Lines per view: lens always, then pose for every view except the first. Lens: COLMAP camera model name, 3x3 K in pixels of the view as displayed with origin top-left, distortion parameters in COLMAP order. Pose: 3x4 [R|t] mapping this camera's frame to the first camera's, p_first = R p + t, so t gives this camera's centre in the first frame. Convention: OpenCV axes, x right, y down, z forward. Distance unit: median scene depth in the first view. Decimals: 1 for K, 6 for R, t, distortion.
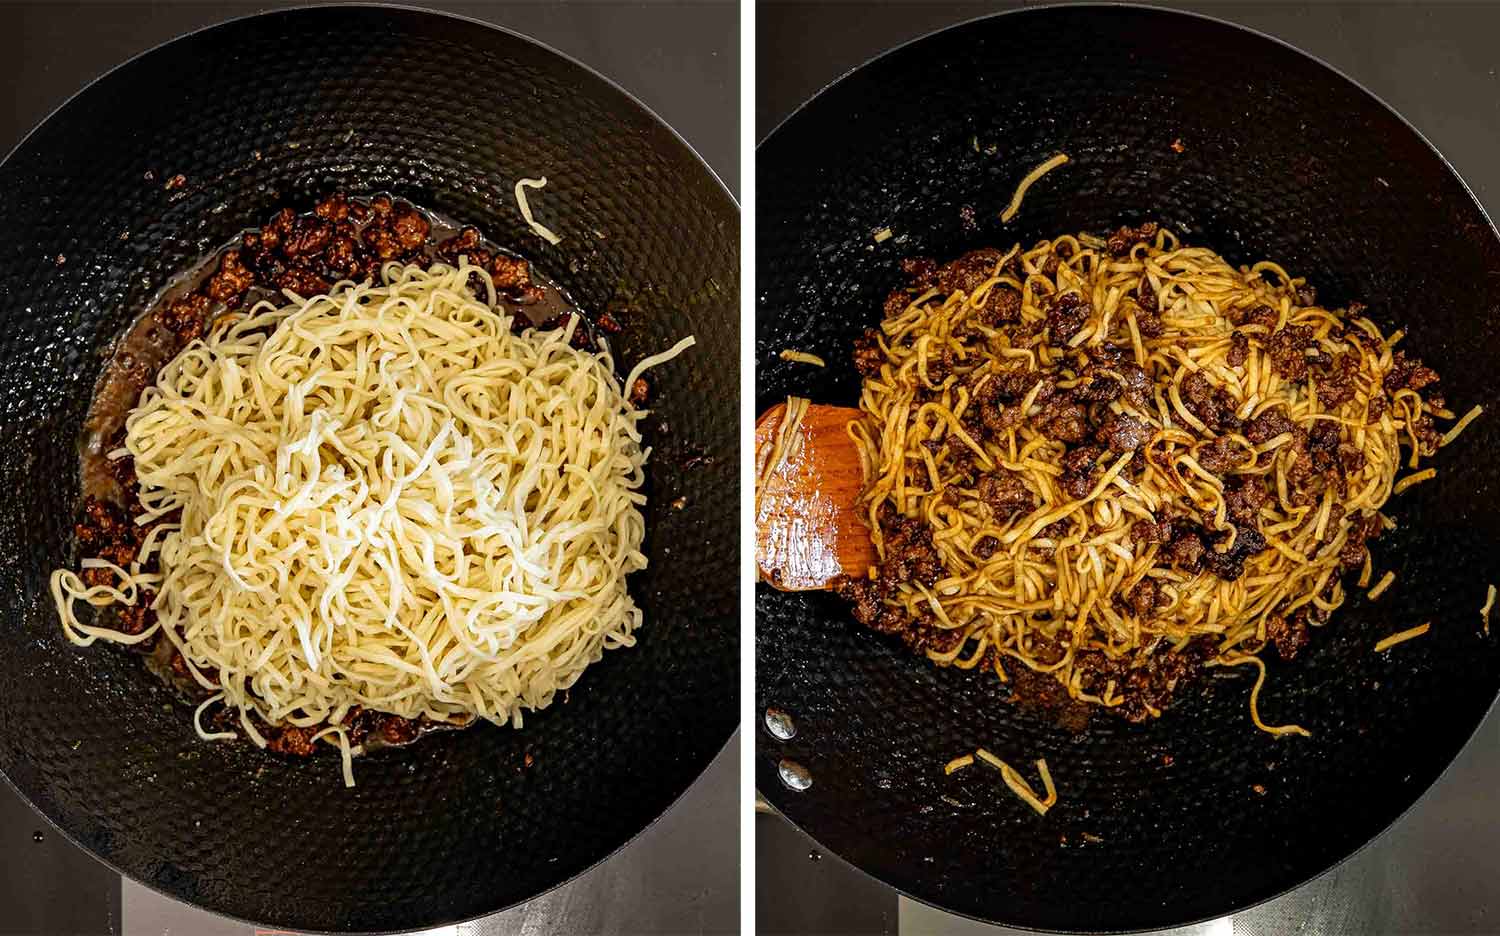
lens RADIAL K [[600.3, 0, 750.0], [0, 600.3, 468.0], [0, 0, 1]] dist [0.008178, 0.000160]
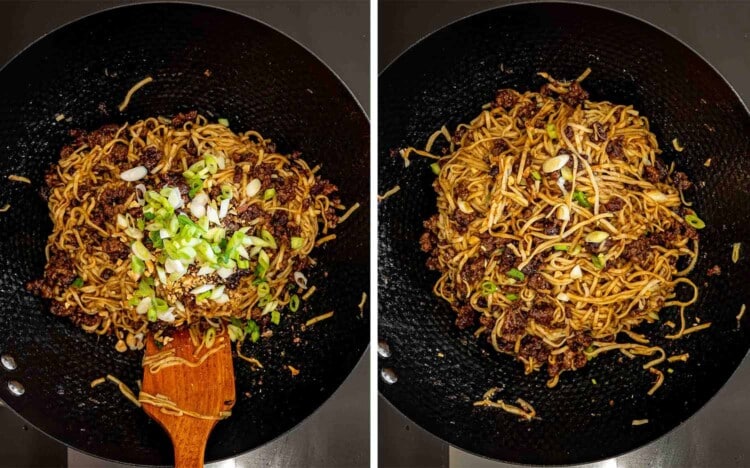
lens RADIAL K [[300.1, 0, 375.0], [0, 300.1, 234.0], [0, 0, 1]] dist [0.008178, 0.000160]
pose [[0.999871, -0.002566, -0.015843, 1.282624], [0.002650, 0.999983, 0.005282, -0.003933], [0.015830, -0.005324, 0.999861, 0.008180]]
